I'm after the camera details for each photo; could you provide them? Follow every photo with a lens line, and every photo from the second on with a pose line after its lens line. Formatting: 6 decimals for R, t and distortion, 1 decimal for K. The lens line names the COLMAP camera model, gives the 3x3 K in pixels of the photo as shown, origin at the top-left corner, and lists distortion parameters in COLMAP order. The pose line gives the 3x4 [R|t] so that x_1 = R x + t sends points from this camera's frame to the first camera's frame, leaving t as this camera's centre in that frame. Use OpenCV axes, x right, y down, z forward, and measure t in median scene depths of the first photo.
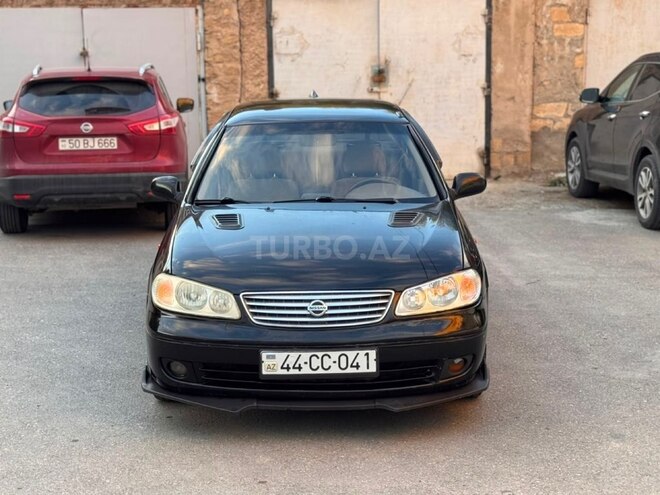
lens RADIAL K [[1259.6, 0, 329.2], [0, 1259.6, 246.5], [0, 0, 1]] dist [0.129163, 0.000000]
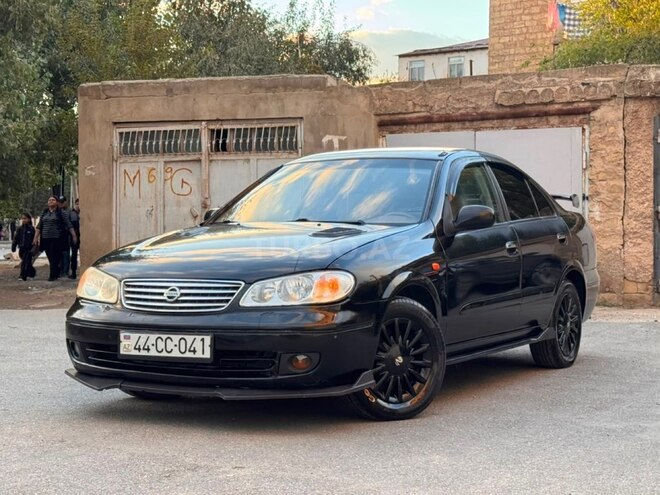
lens RADIAL K [[1259.6, 0, 328.9], [0, 1259.6, 242.6], [0, 0, 1]] dist [0.129163, 0.000000]
pose [[0.871876, 0.017046, -0.489429, 0.570914], [-0.088463, 0.988436, -0.123163, 0.115264], [0.481670, 0.150680, 0.863302, 0.145092]]
